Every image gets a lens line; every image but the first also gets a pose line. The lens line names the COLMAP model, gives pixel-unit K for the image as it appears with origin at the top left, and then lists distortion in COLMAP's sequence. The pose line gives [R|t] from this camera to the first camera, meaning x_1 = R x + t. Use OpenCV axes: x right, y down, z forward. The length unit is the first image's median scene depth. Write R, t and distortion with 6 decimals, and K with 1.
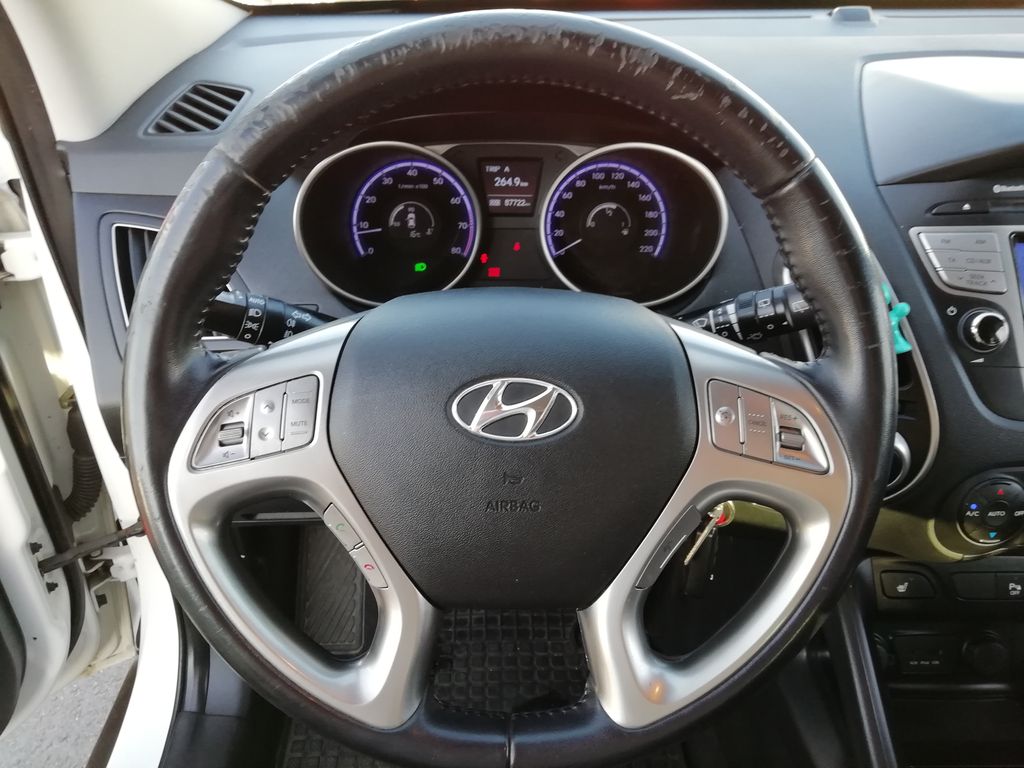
lens RADIAL K [[763.9, 0, 511.5], [0, 763.9, 379.3], [0, 0, 1]] dist [0.010649, 0.010762]
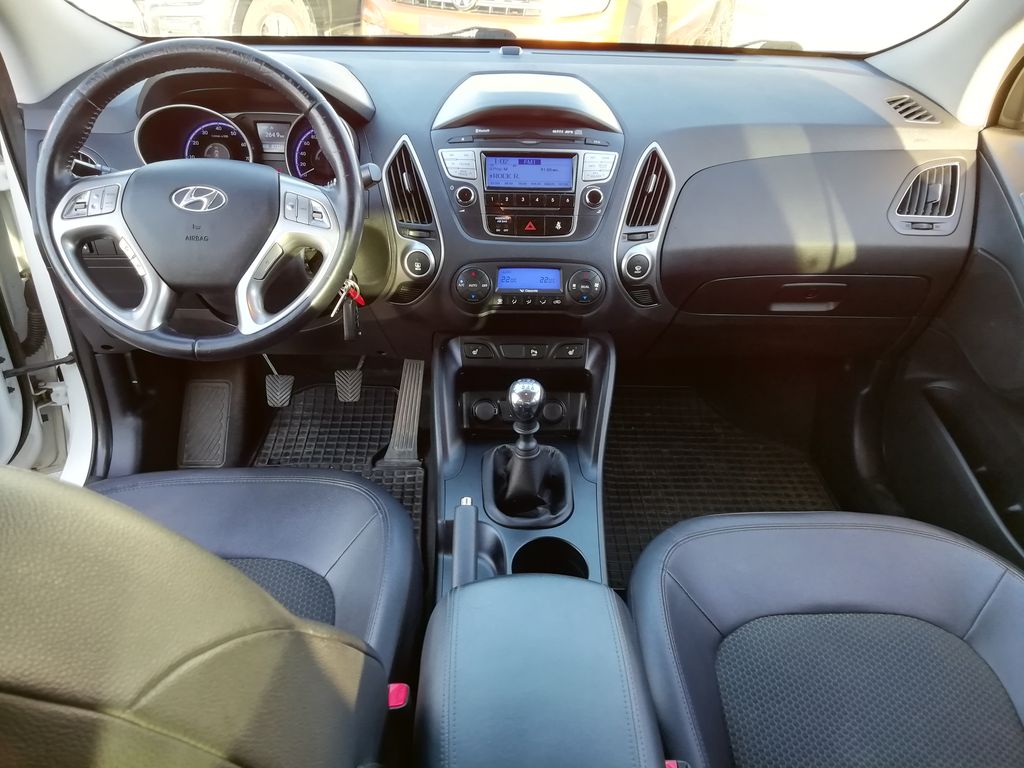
lens RADIAL K [[771.3, 0, 515.4], [0, 771.3, 389.1], [0, 0, 1]] dist [0.045189, -0.032227]
pose [[0.999840, 0.010057, 0.014779, 0.477833], [-0.009479, 0.999207, -0.038674, 0.355863], [-0.015156, 0.038528, 0.999143, -0.716186]]
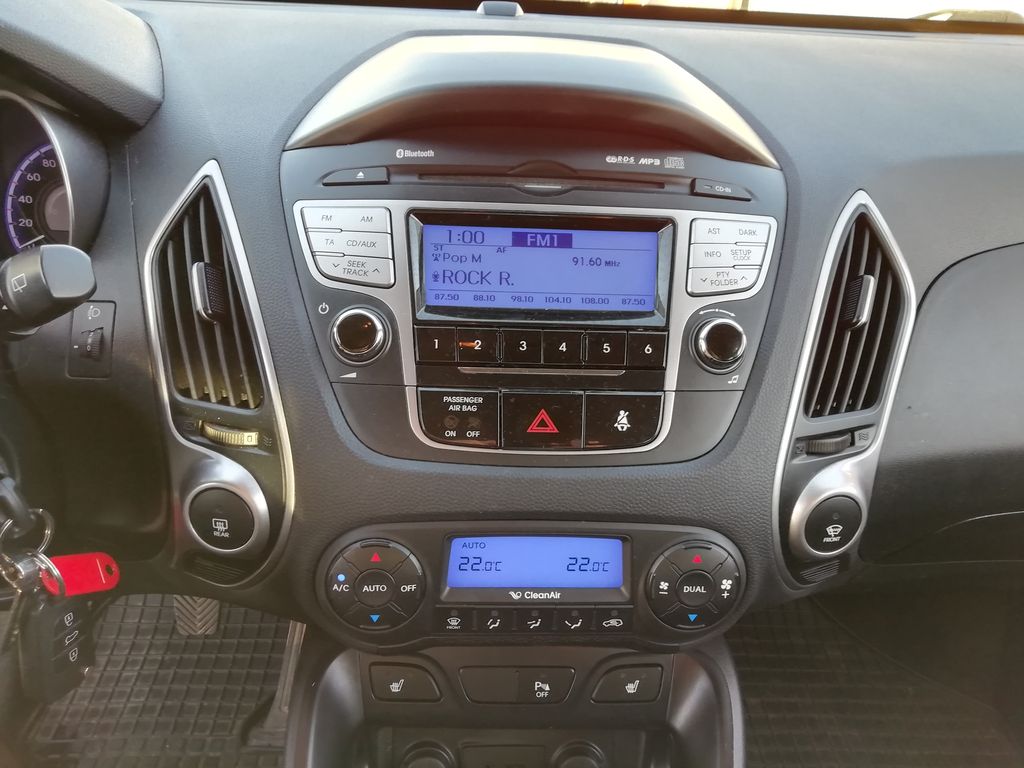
lens RADIAL K [[763.9, 0, 511.5], [0, 763.9, 379.3], [0, 0, 1]] dist [0.010649, 0.010762]
pose [[0.999331, 0.026835, 0.024834, 0.489793], [-0.024617, 0.996020, -0.085659, 0.025006], [-0.027034, 0.084991, 0.996015, 0.175900]]
